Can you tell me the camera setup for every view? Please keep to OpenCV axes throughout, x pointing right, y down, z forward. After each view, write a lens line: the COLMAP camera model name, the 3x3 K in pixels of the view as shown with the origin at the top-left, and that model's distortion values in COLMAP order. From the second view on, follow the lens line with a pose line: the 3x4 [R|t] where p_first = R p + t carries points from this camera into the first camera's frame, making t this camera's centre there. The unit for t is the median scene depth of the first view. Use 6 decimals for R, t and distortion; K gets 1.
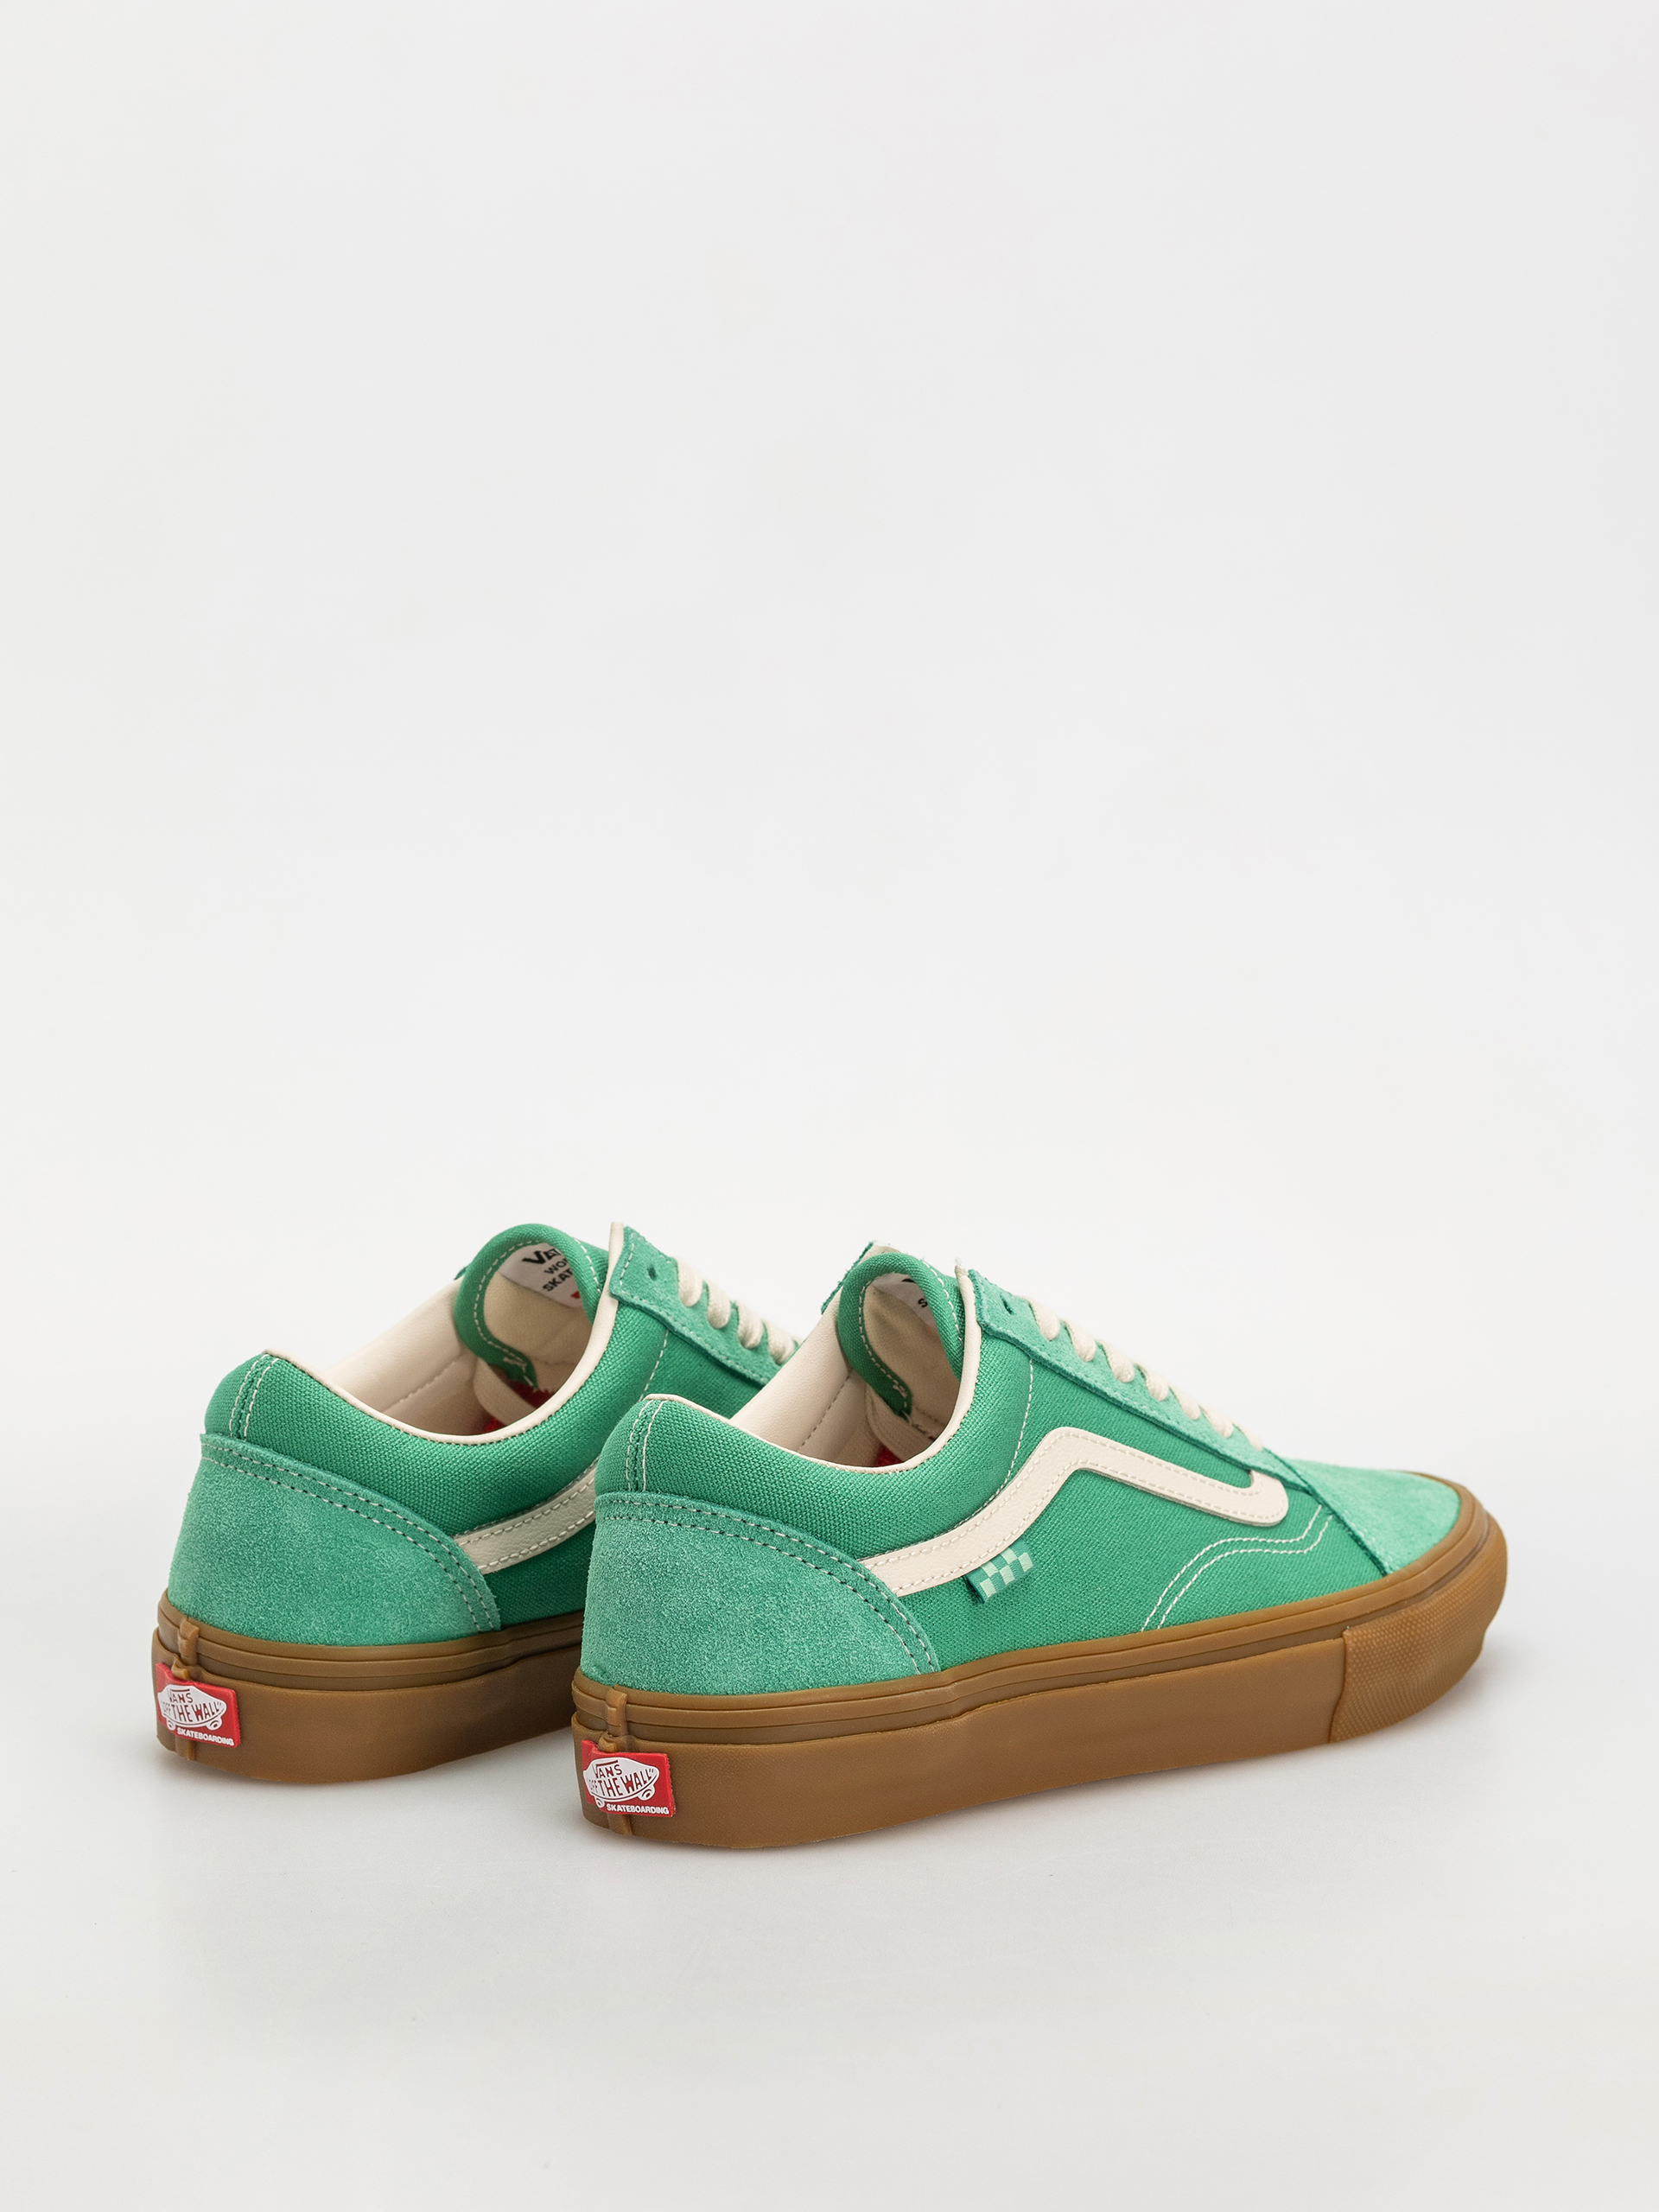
lens RADIAL K [[7084.6, 0, 830.3], [0, 7084.6, 1117.3], [0, 0, 1]] dist [0.197497, 0.000000]
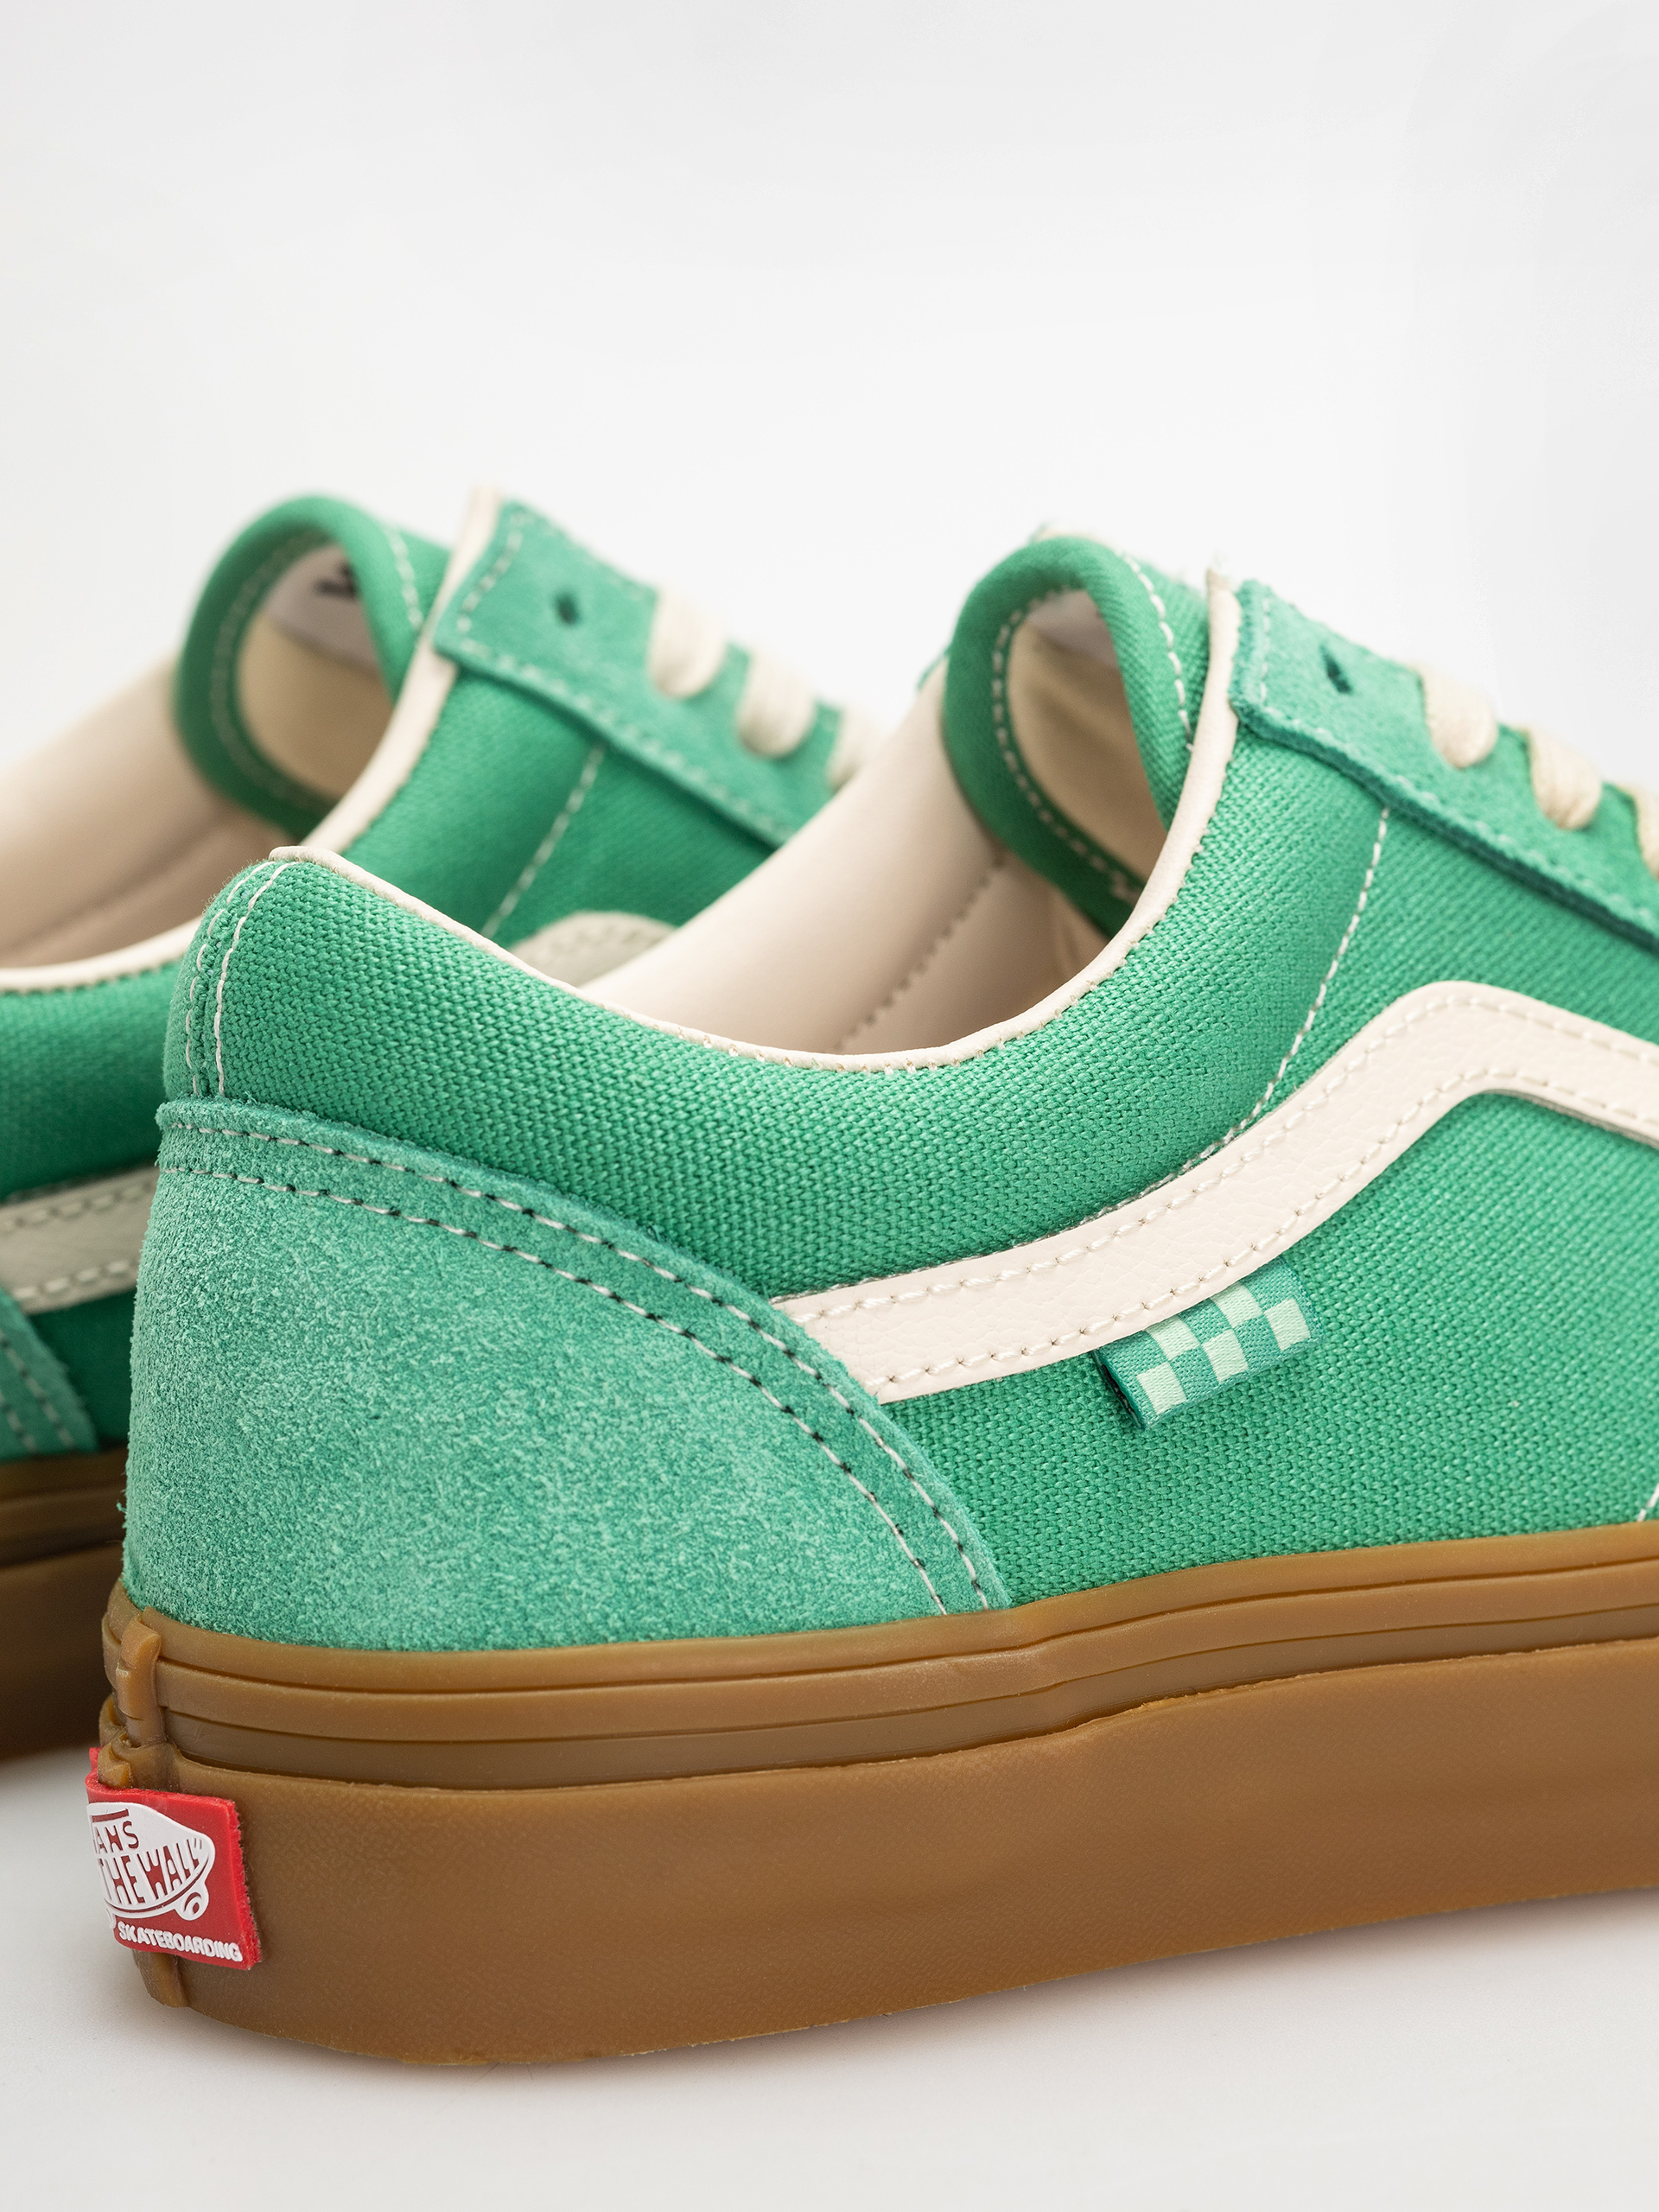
lens RADIAL K [[7084.6, 0, 841.0], [0, 7084.6, 1087.2], [0, 0, 1]] dist [0.197497, 0.000000]
pose [[0.976763, 0.027150, -0.212595, 0.084671], [-0.022164, 0.999421, 0.025800, 0.041287], [0.213173, -0.020488, 0.976800, 0.632710]]
